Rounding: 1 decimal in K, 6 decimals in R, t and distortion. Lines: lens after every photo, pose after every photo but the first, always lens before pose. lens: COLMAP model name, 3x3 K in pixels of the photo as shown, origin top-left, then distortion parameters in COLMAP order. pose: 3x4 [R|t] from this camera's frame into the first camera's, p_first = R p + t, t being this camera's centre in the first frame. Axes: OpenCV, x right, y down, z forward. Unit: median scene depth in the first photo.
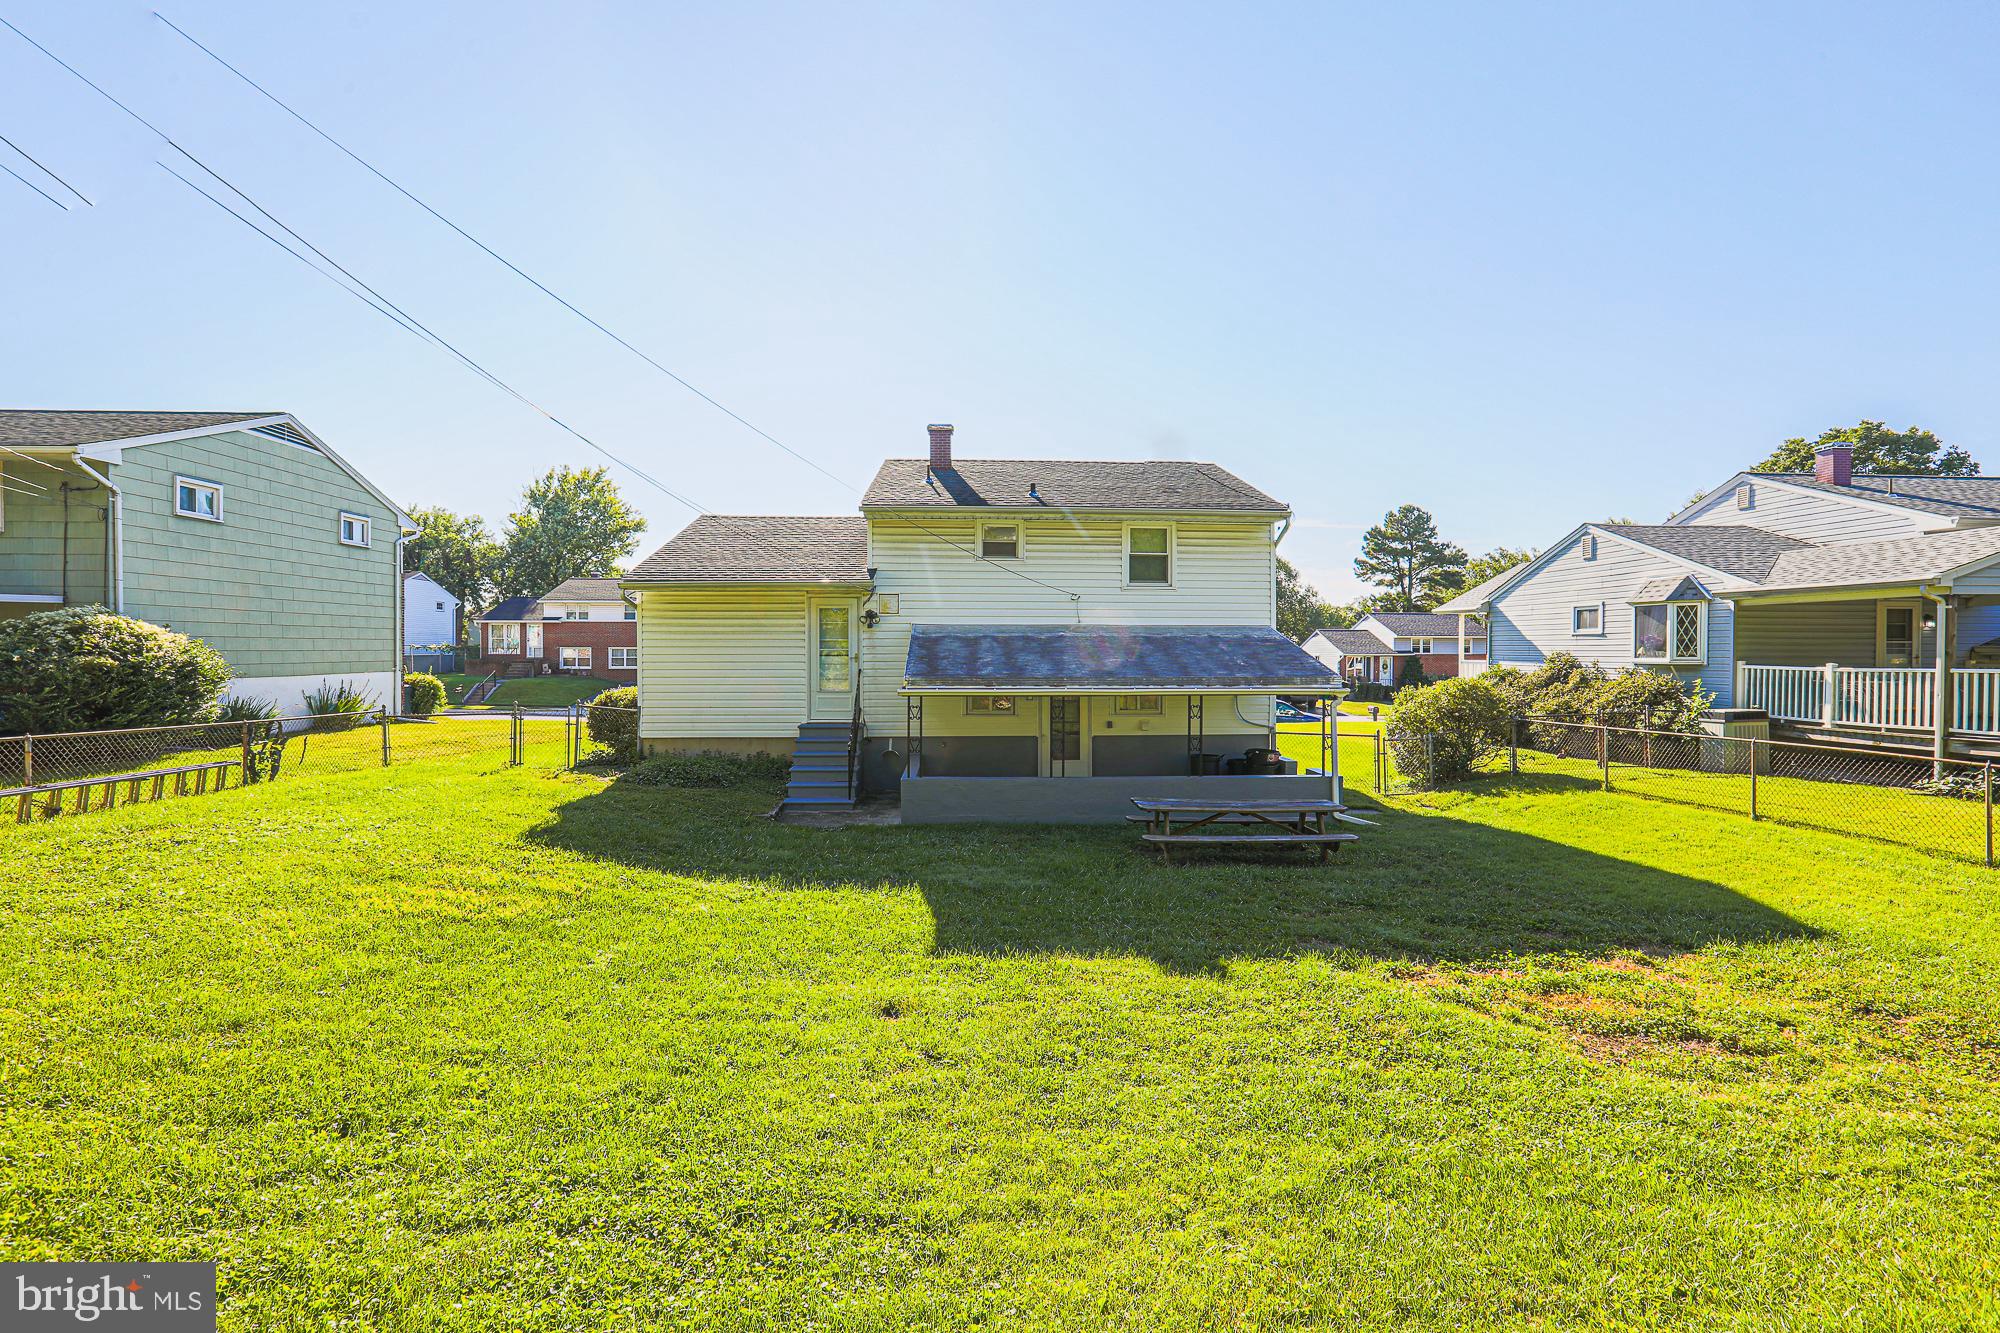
lens RADIAL K [[949.4, 0, 992.2], [0, 949.4, 660.2], [0, 0, 1]] dist [-0.040153, 0.014924]
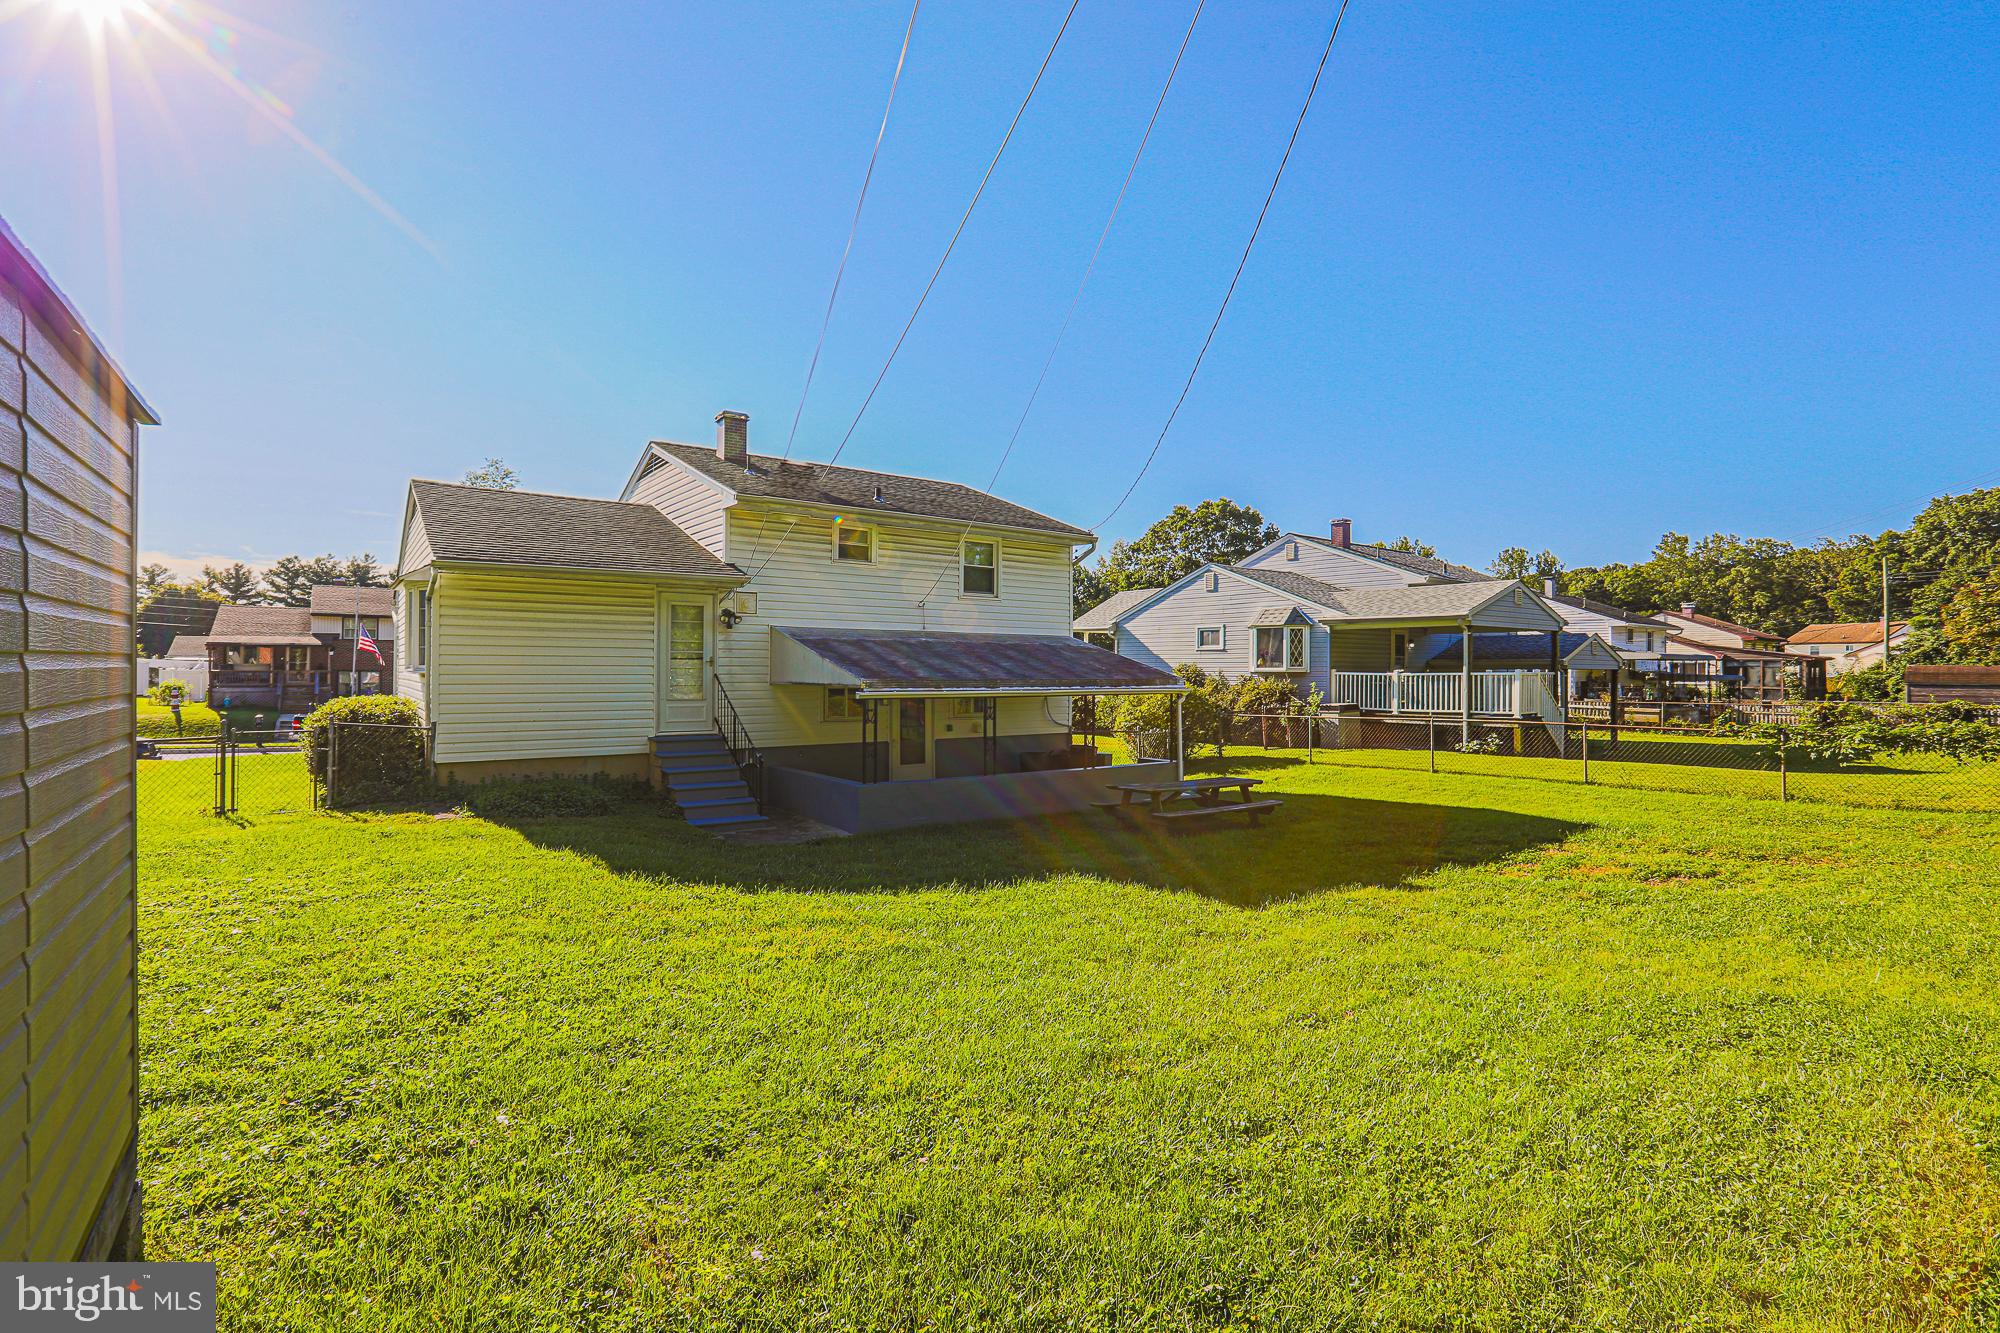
lens RADIAL K [[949.4, 0, 1019.3], [0, 949.4, 663.1], [0, 0, 1]] dist [-0.040153, 0.014924]
pose [[0.827970, 0.006765, 0.560731, -0.397541], [0.001509, 0.999897, -0.014292, 0.011856], [-0.560770, 0.012679, 0.827875, 0.093228]]
